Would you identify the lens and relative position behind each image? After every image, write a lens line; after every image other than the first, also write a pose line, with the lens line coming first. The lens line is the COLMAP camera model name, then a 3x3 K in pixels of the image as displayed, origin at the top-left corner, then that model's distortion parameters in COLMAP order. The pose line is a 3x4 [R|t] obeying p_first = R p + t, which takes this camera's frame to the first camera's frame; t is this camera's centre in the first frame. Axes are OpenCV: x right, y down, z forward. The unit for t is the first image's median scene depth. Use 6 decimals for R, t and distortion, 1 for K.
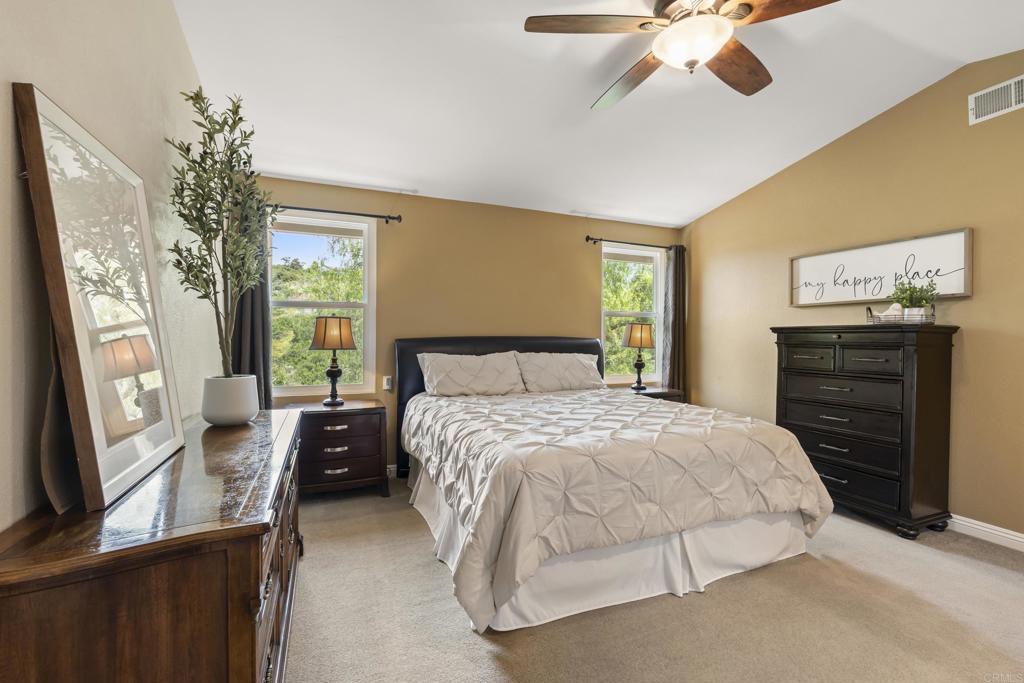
lens RADIAL K [[450.4, 0, 511.7], [0, 450.4, 324.9], [0, 0, 1]] dist [-0.009210, -0.000153]
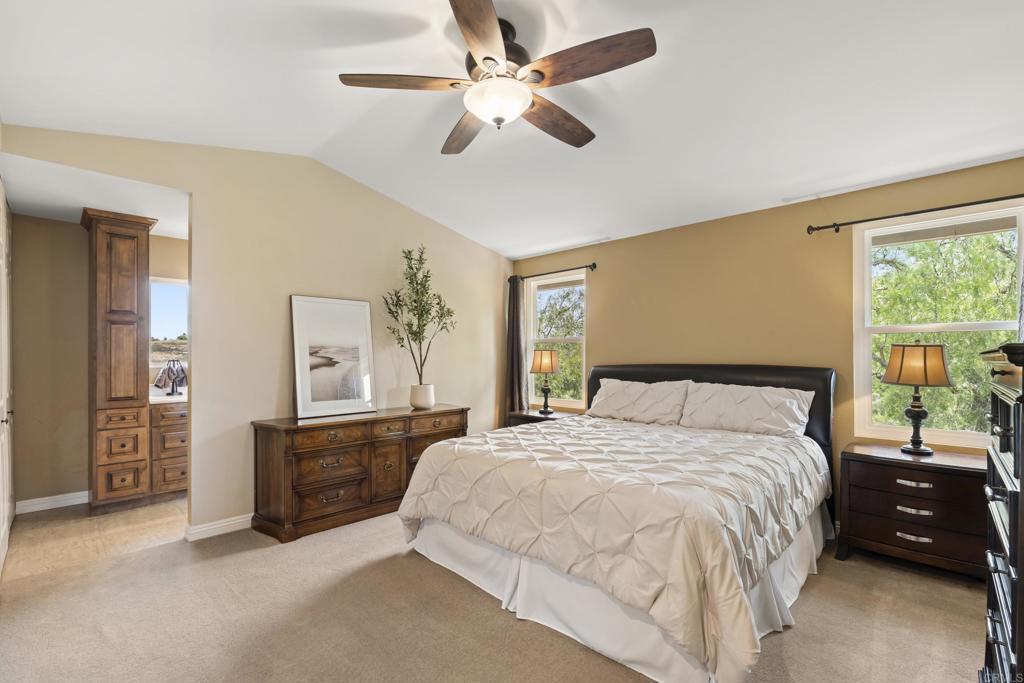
lens RADIAL K [[447.2, 0, 511.5], [0, 447.2, 341.3], [0, 0, 1]] dist [-0.003473, 0.000089]
pose [[0.397436, -0.044125, -0.916568, 0.617175], [0.013882, 0.999018, -0.042075, 0.011148], [0.917525, 0.003999, 0.397658, 0.269865]]
